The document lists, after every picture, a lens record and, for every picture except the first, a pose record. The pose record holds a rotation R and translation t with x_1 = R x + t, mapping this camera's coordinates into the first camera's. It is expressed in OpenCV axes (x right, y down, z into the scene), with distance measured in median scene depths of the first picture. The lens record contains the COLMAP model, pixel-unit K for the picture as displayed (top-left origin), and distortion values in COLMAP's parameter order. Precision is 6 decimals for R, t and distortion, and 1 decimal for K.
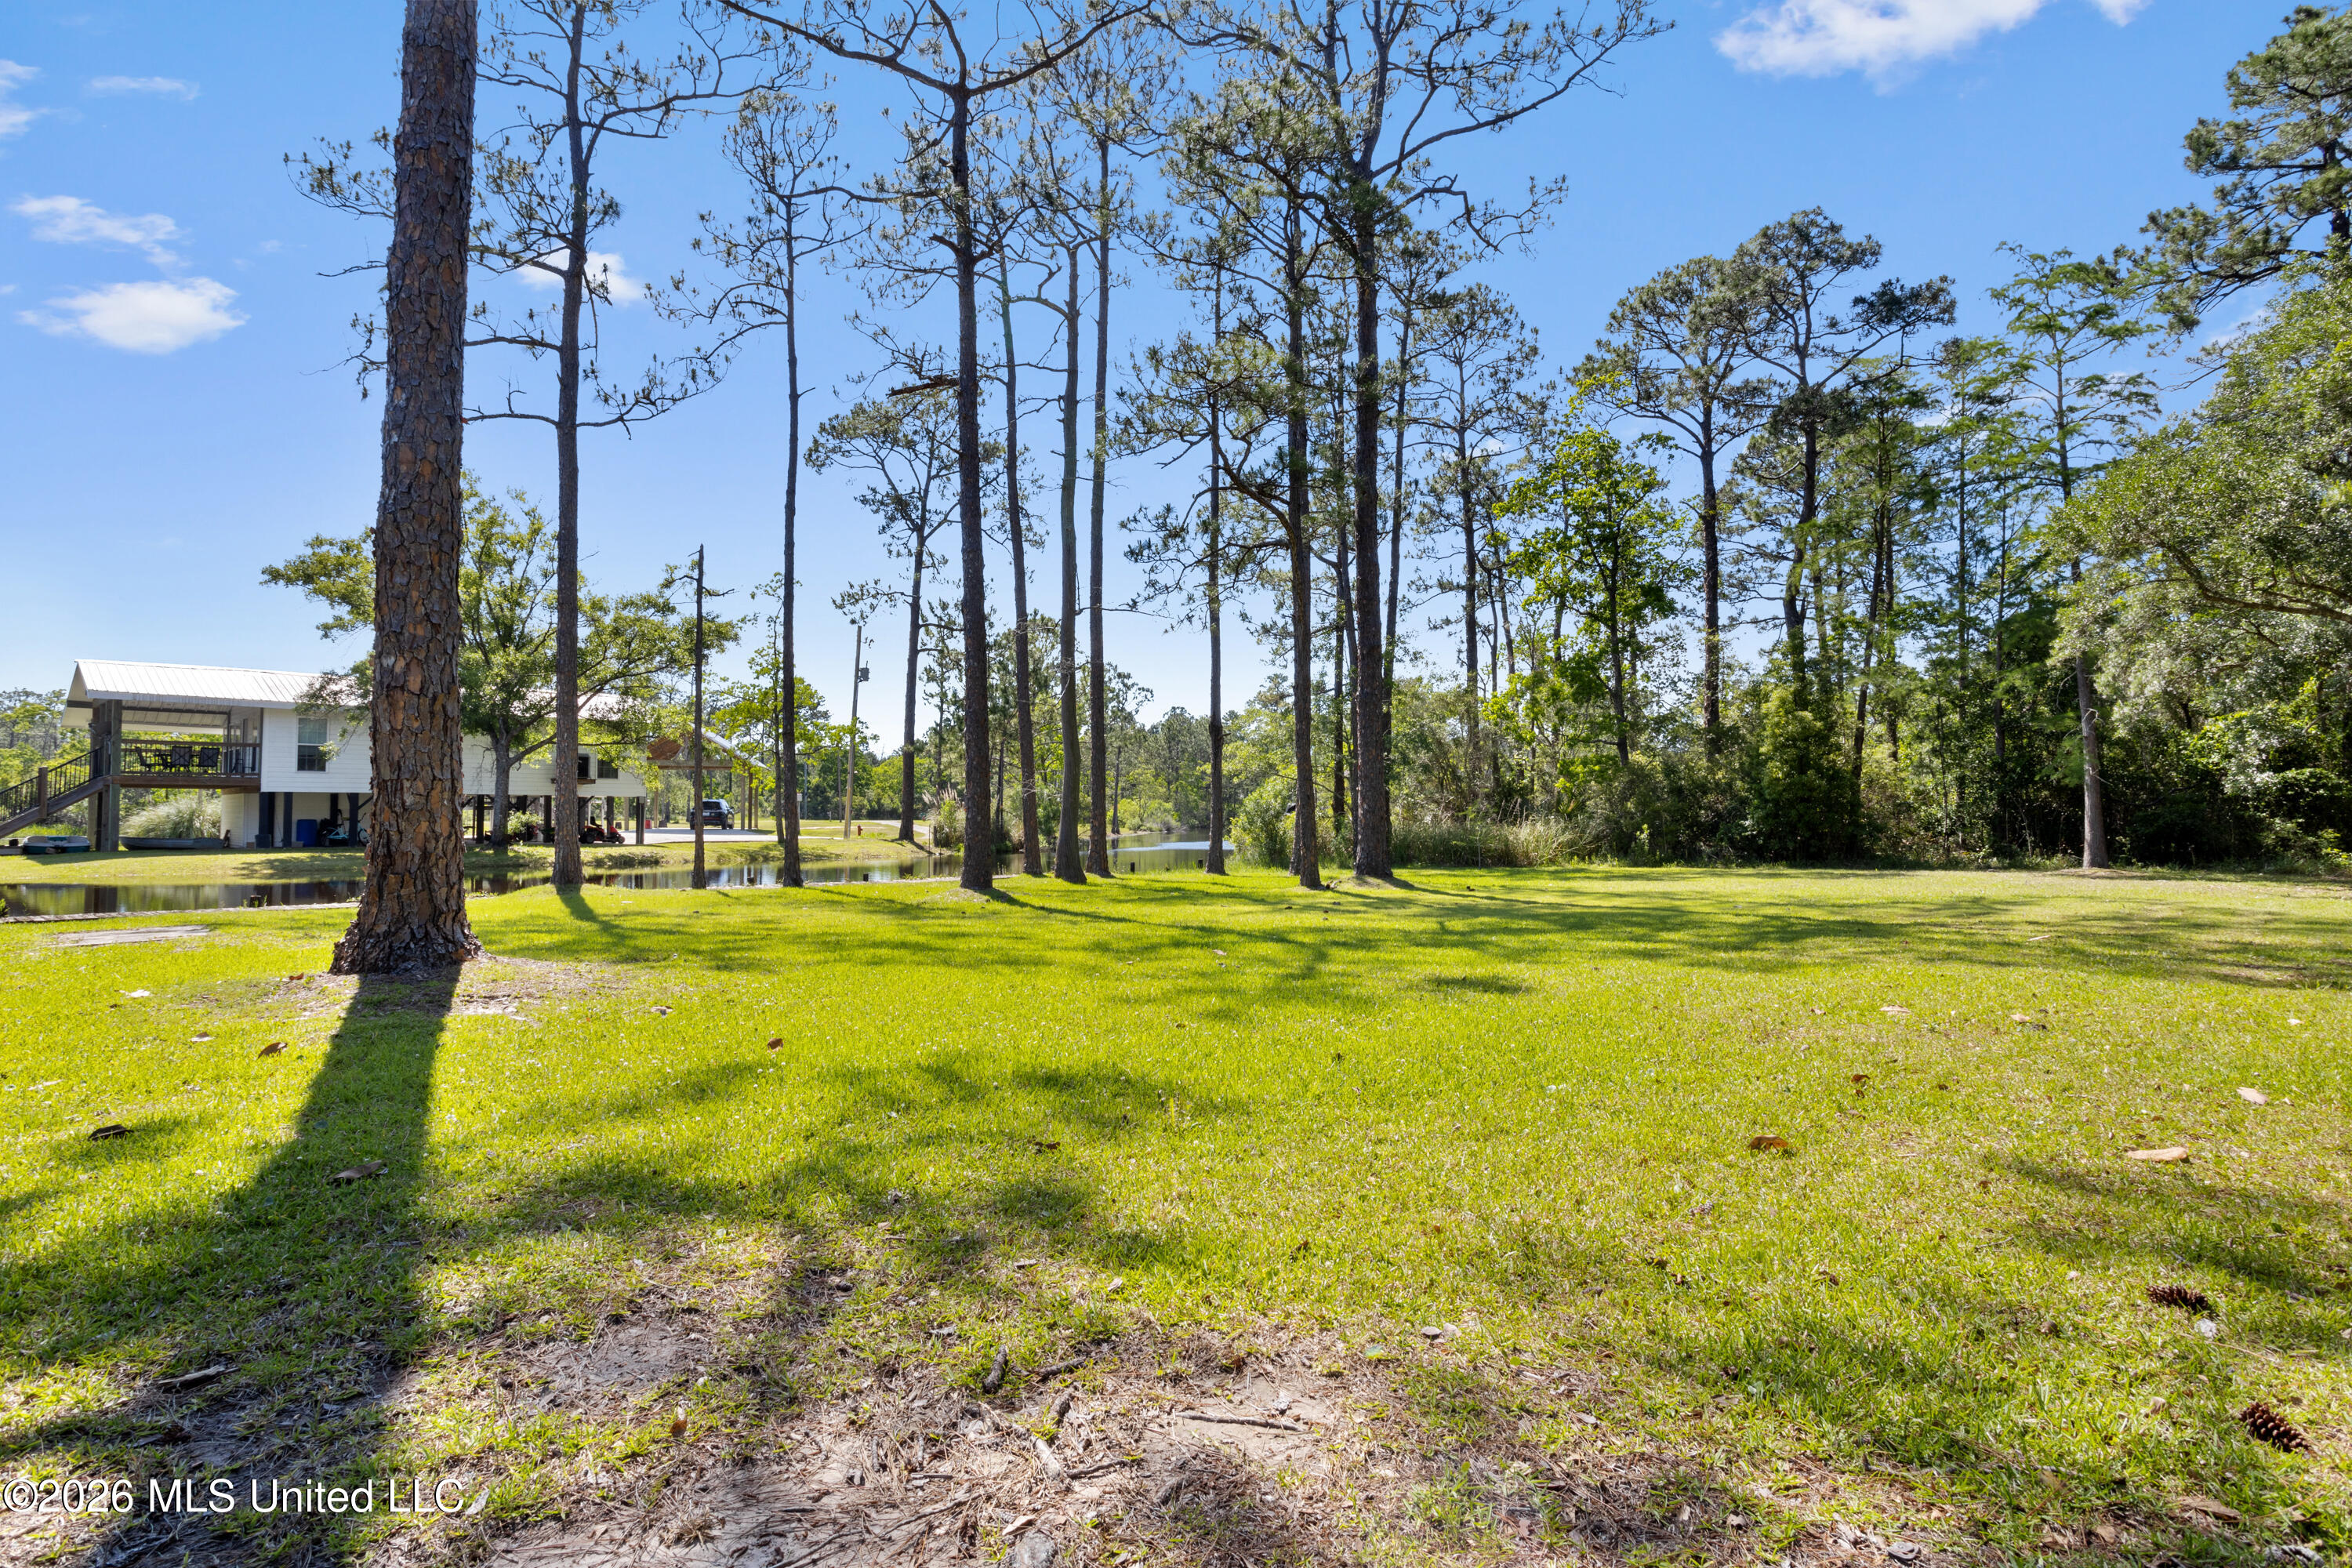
lens RADIAL K [[1230.6, 0, 1174.3], [0, 1230.6, 797.0], [0, 0, 1]] dist [-0.000489, 0.000170]
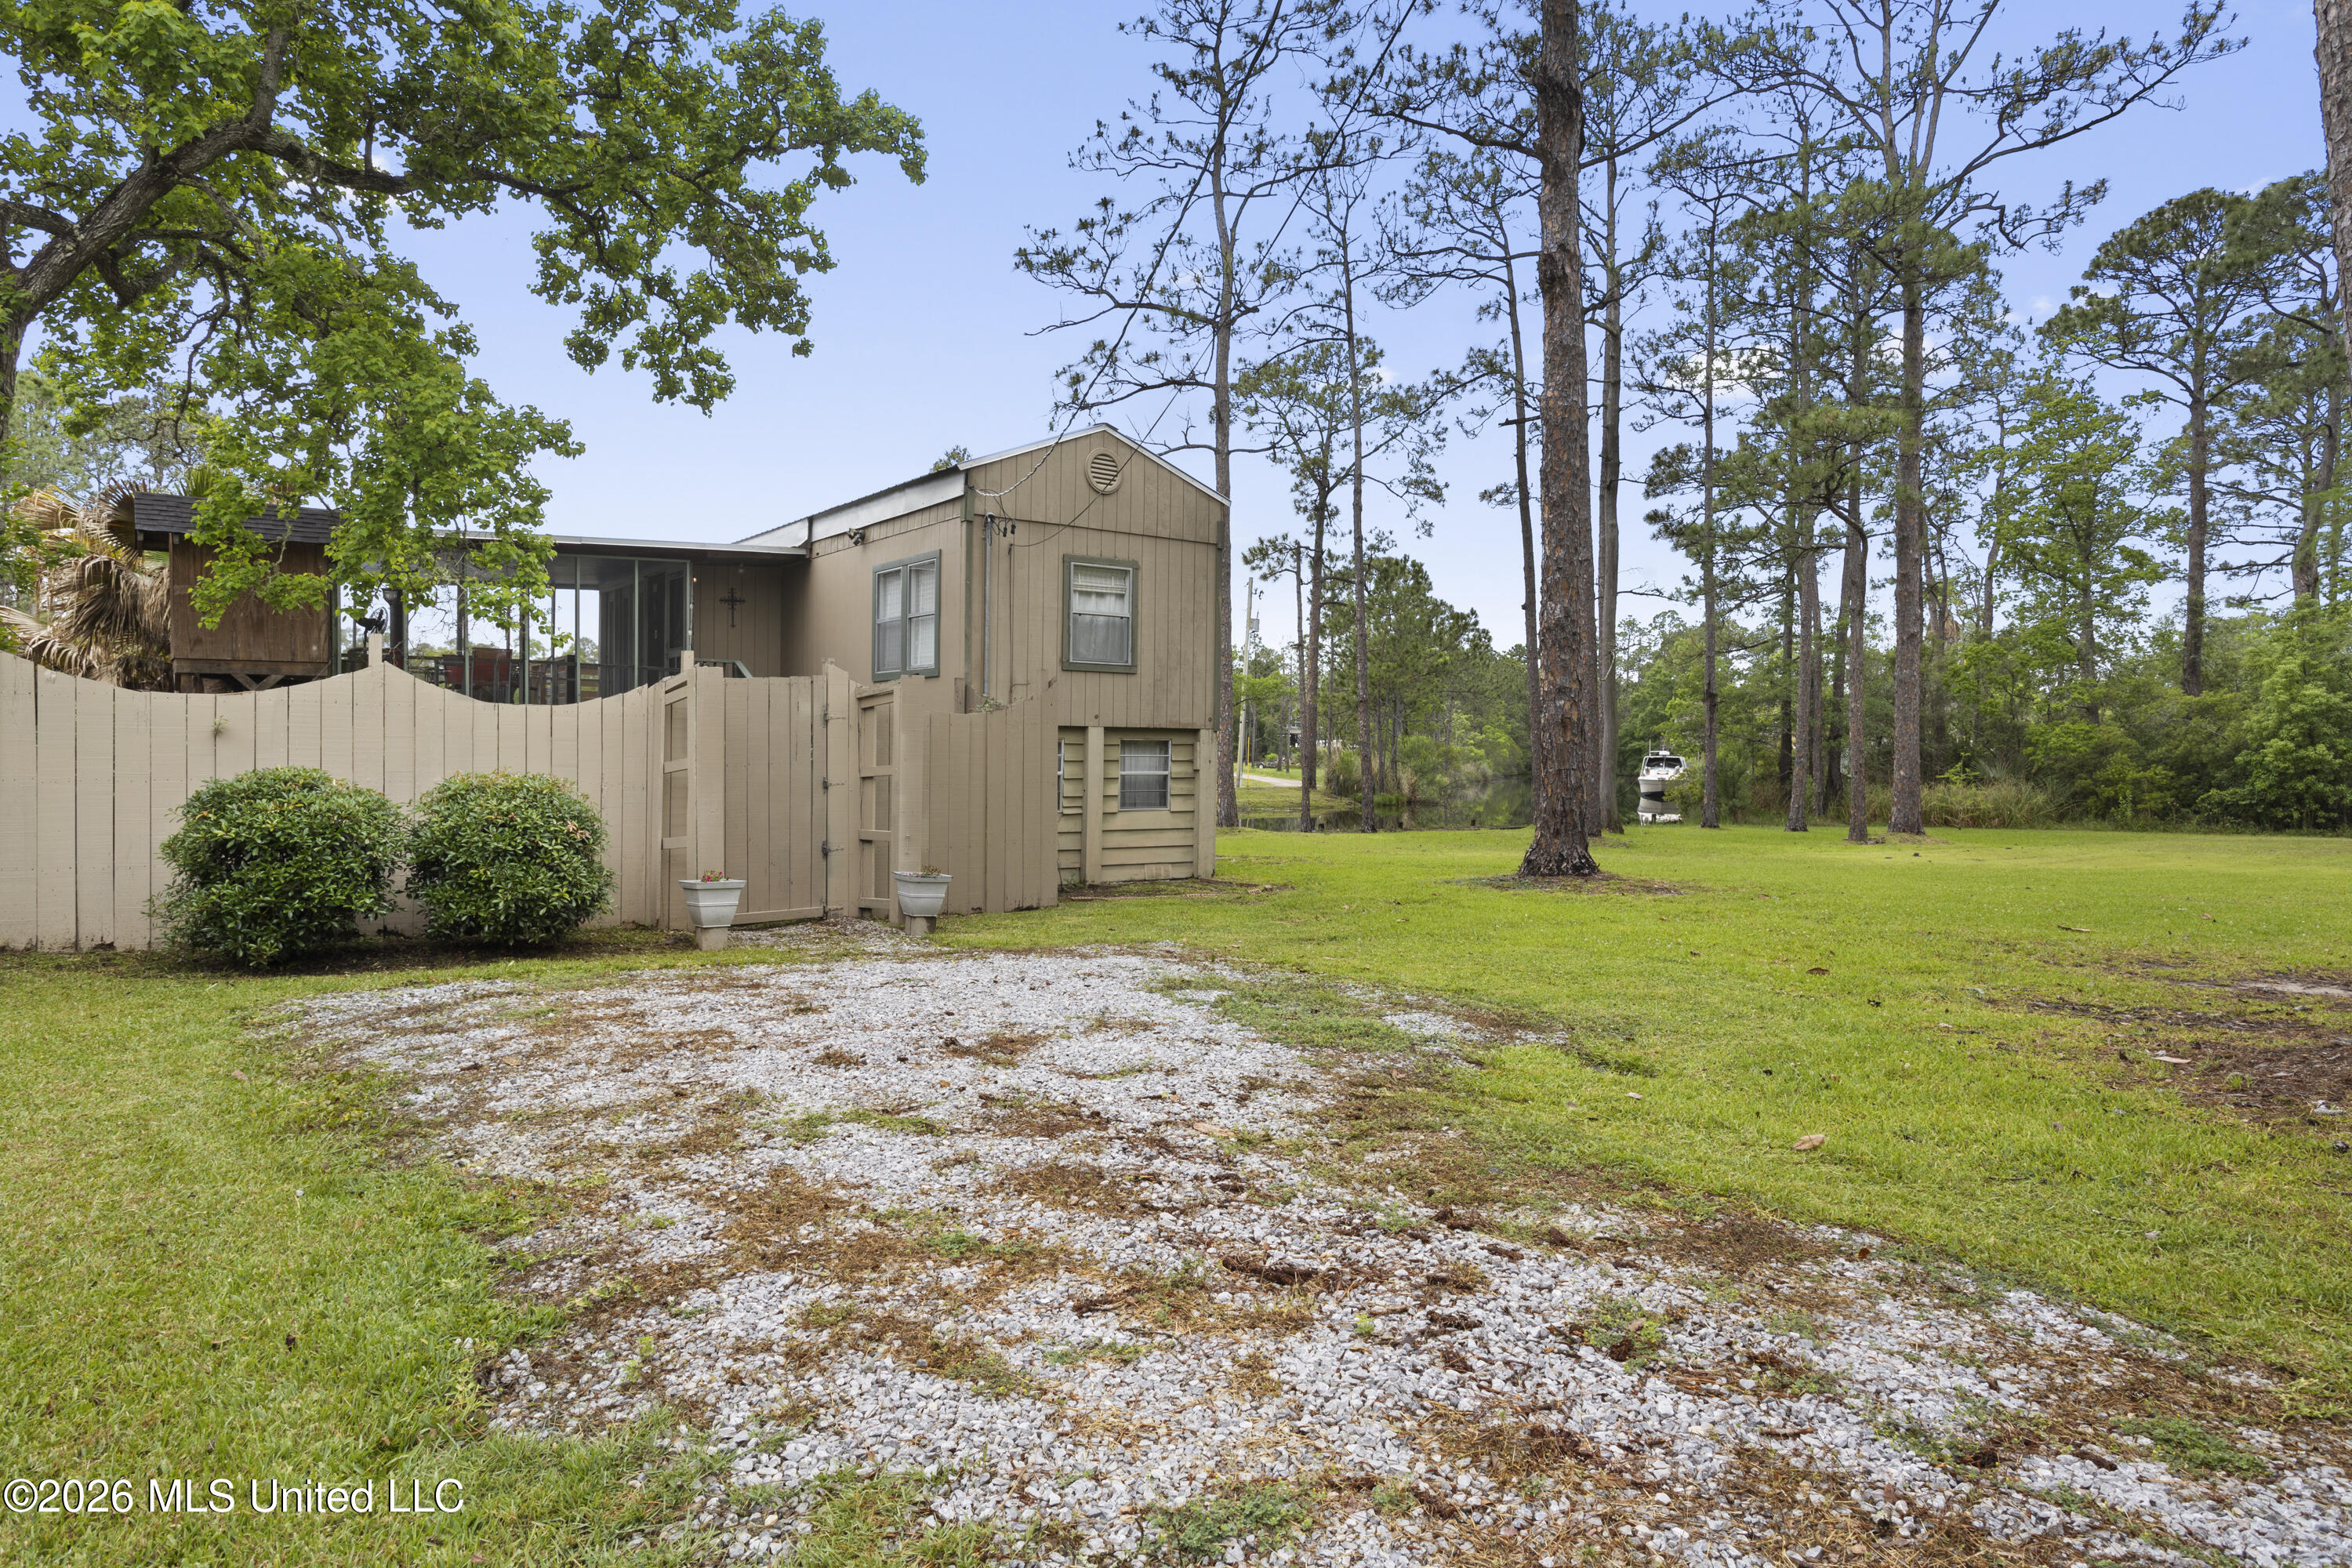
lens RADIAL K [[1461.0, 0, 1131.4], [0, 1461.0, 774.7], [0, 0, 1]] dist [-0.005240, 0.040482]
pose [[0.988290, 0.019877, -0.151285, -0.266359], [-0.015356, 0.999402, 0.030990, -0.017714], [0.151811, -0.028304, 0.988004, -0.343744]]
